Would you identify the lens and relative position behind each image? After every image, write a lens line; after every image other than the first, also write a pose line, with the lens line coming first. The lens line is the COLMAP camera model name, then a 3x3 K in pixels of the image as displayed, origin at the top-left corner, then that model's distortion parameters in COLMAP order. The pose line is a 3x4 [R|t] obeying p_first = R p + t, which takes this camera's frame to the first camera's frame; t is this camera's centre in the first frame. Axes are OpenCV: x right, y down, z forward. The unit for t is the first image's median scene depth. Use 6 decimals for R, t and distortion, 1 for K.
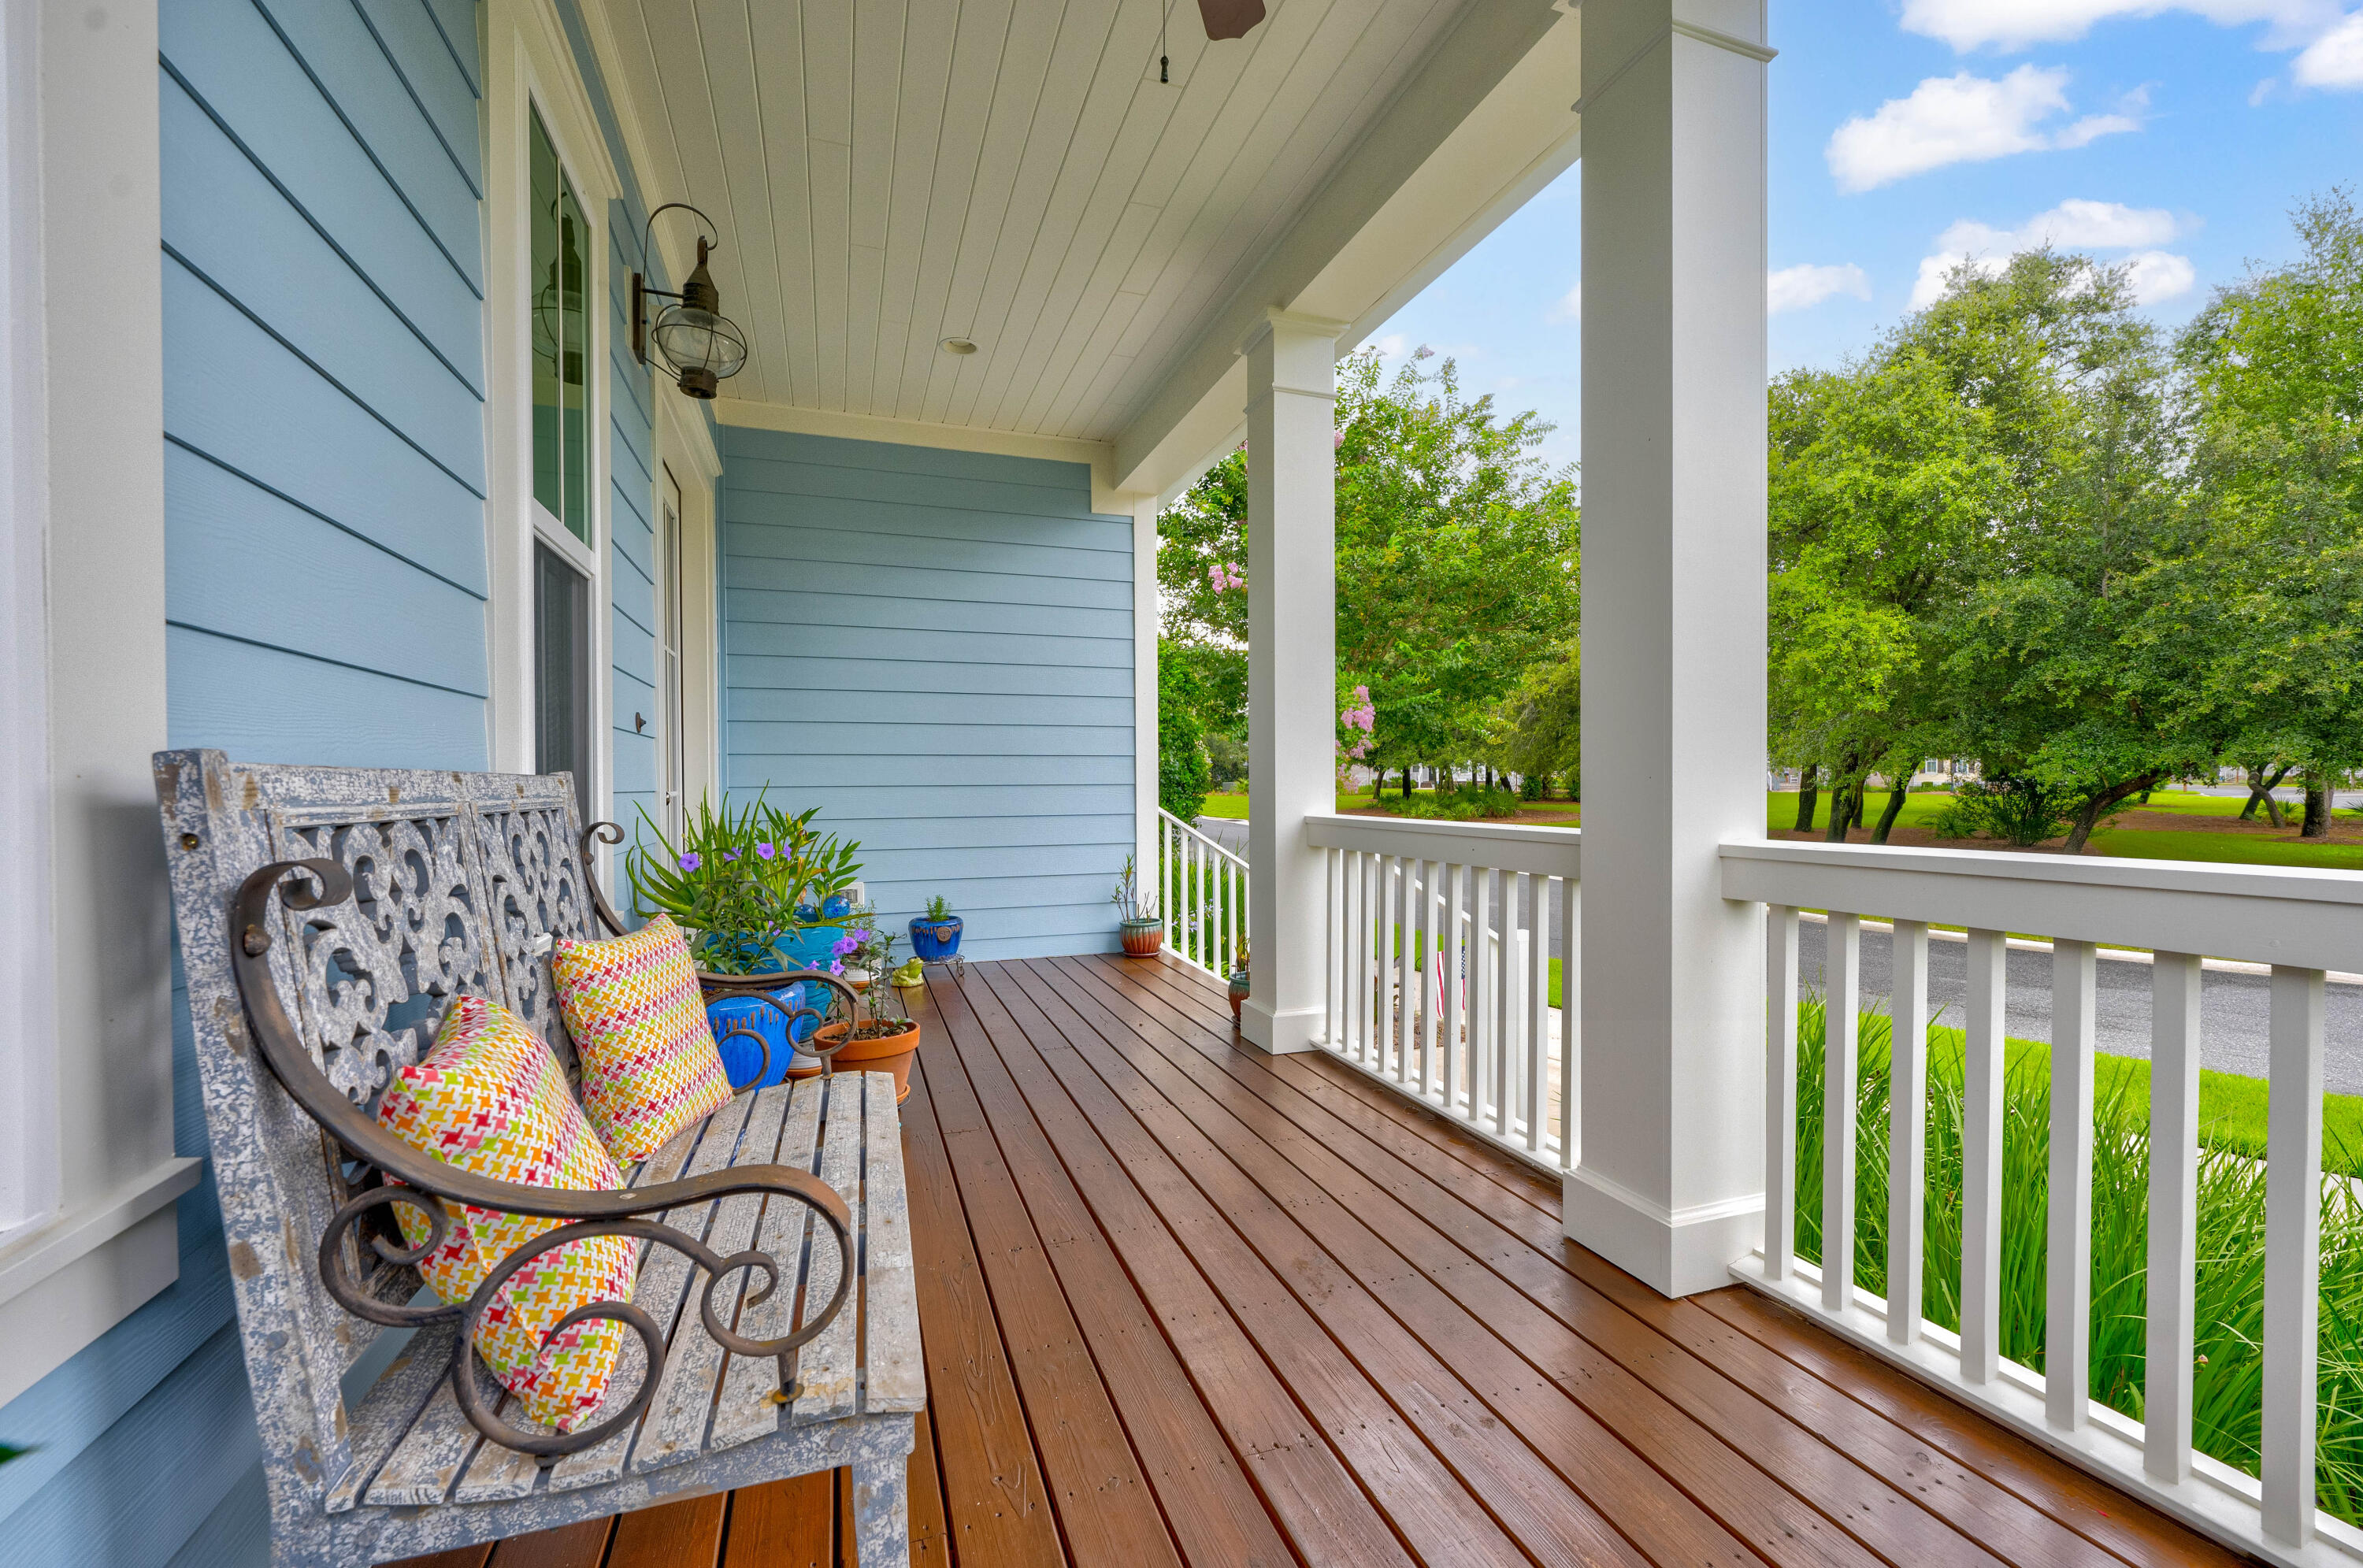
lens RADIAL K [[995.1, 0, 1192.7], [0, 995.1, 797.1], [0, 0, 1]] dist [0.001200, -0.000060]
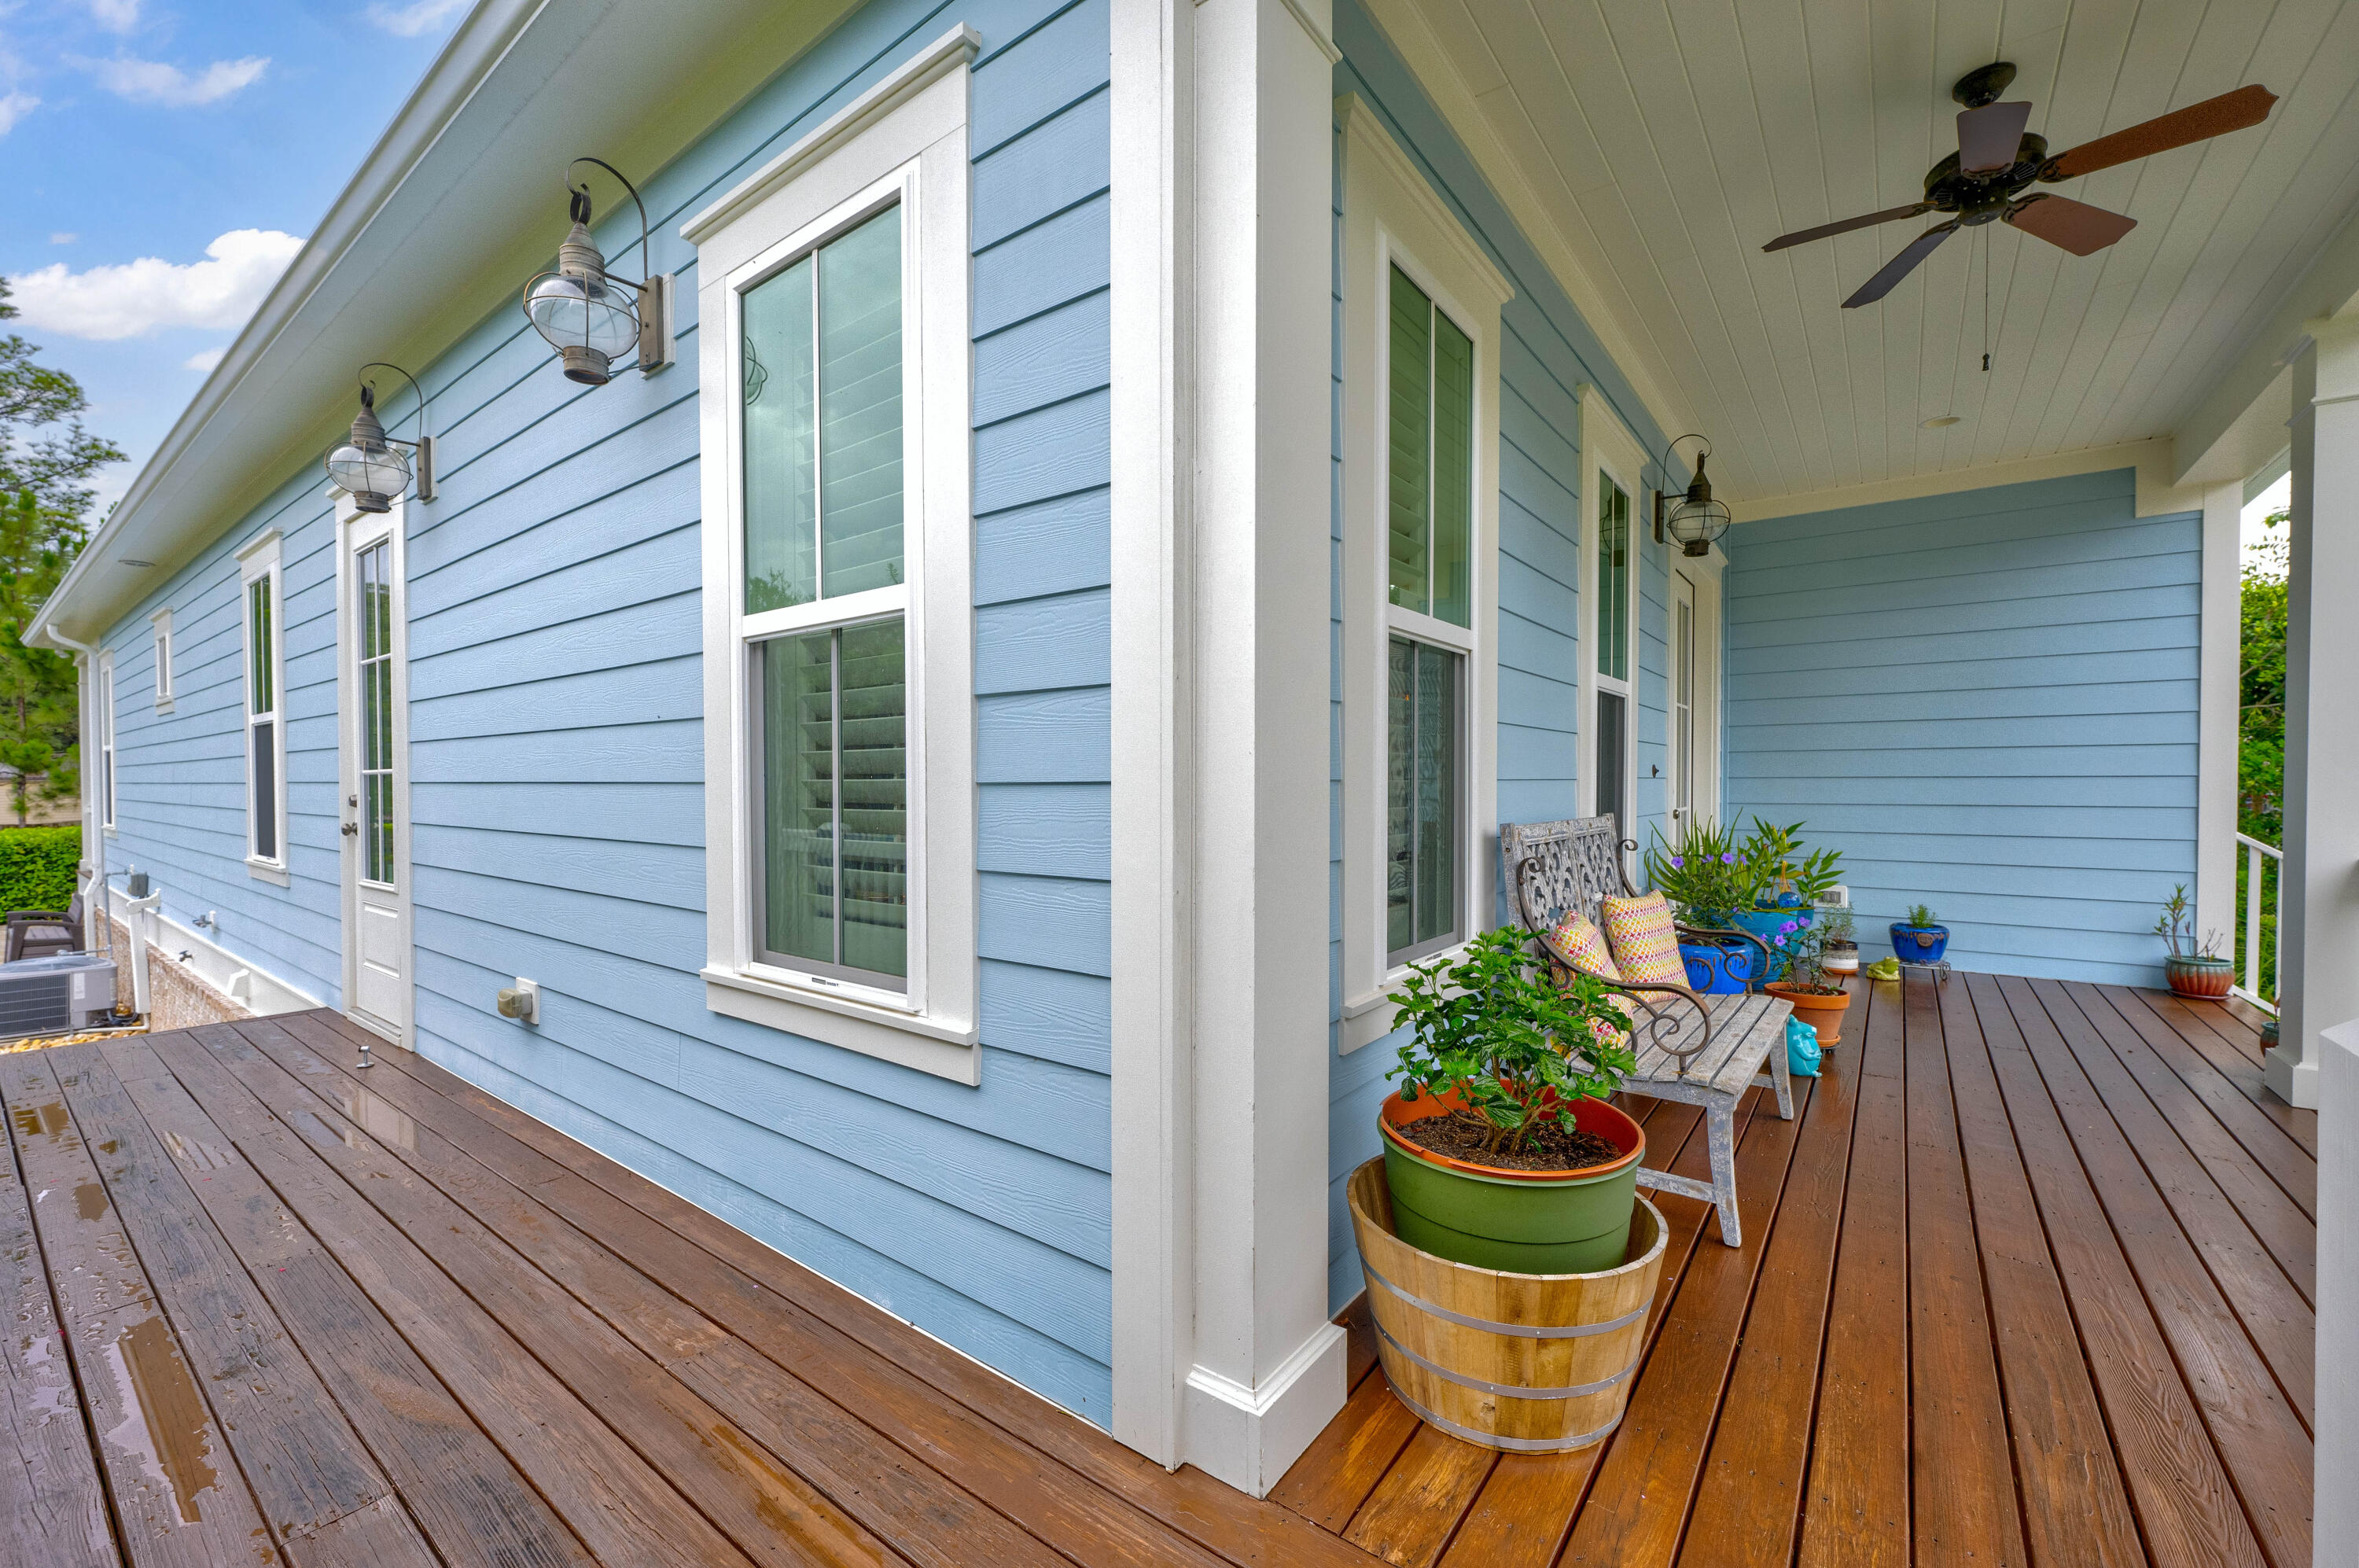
lens RADIAL K [[969.5, 0, 1188.0], [0, 969.5, 795.2], [0, 0, 1]] dist [0.007399, 0.000100]
pose [[0.560387, 0.017095, -0.828054, 0.502912], [-0.011666, 0.999851, 0.012747, -0.076262], [0.828149, 0.002517, 0.560503, -0.786001]]
